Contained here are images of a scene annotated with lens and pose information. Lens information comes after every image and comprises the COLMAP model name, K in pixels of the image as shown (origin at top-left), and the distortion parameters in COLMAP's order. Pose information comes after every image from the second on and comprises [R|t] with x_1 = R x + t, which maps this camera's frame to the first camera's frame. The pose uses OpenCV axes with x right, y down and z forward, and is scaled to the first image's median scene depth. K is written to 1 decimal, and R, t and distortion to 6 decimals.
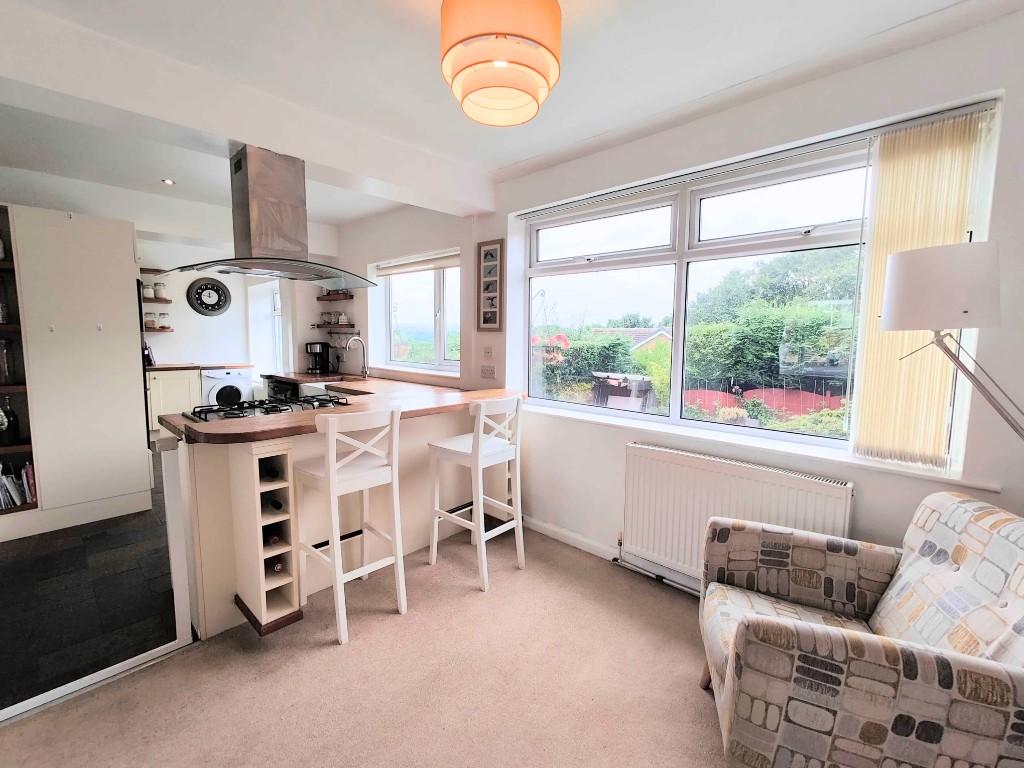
lens RADIAL K [[448.8, 0, 513.7], [0, 448.8, 382.1], [0, 0, 1]] dist [0.000529, 0.000314]
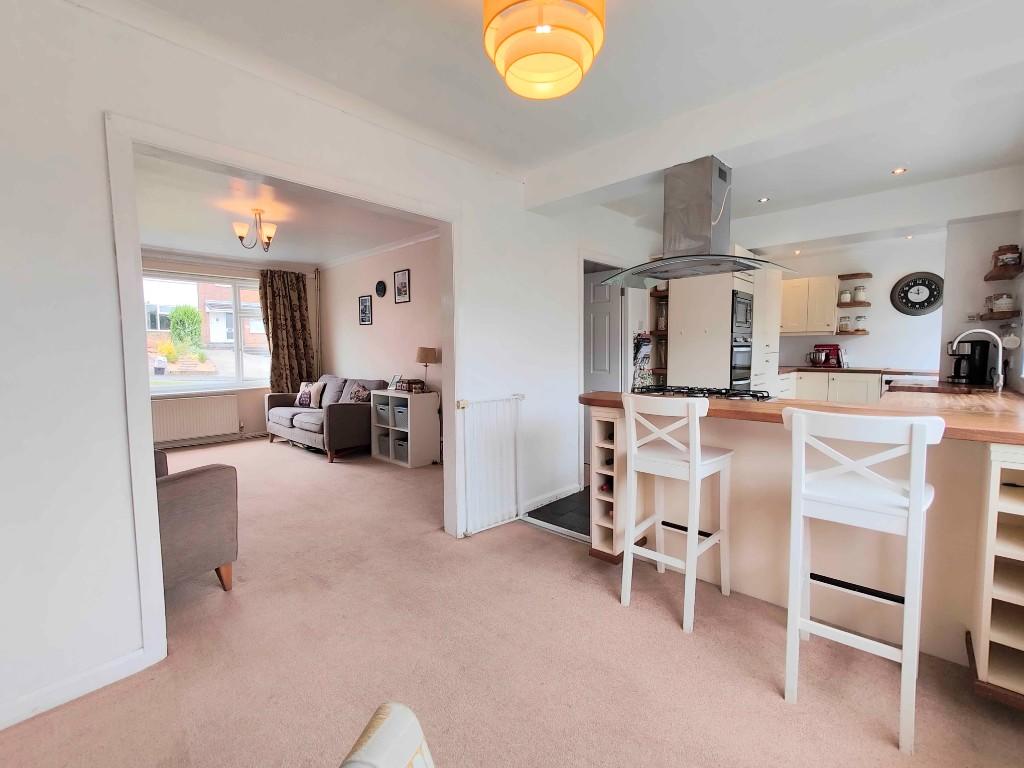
lens RADIAL K [[448.8, 0, 511.7], [0, 448.8, 380.9], [0, 0, 1]] dist [0.000529, 0.000314]
pose [[0.010345, 0.066490, -0.997733, 0.226748], [-0.093846, 0.993447, 0.065232, -0.001927], [0.995533, 0.092959, 0.016517, 0.222011]]
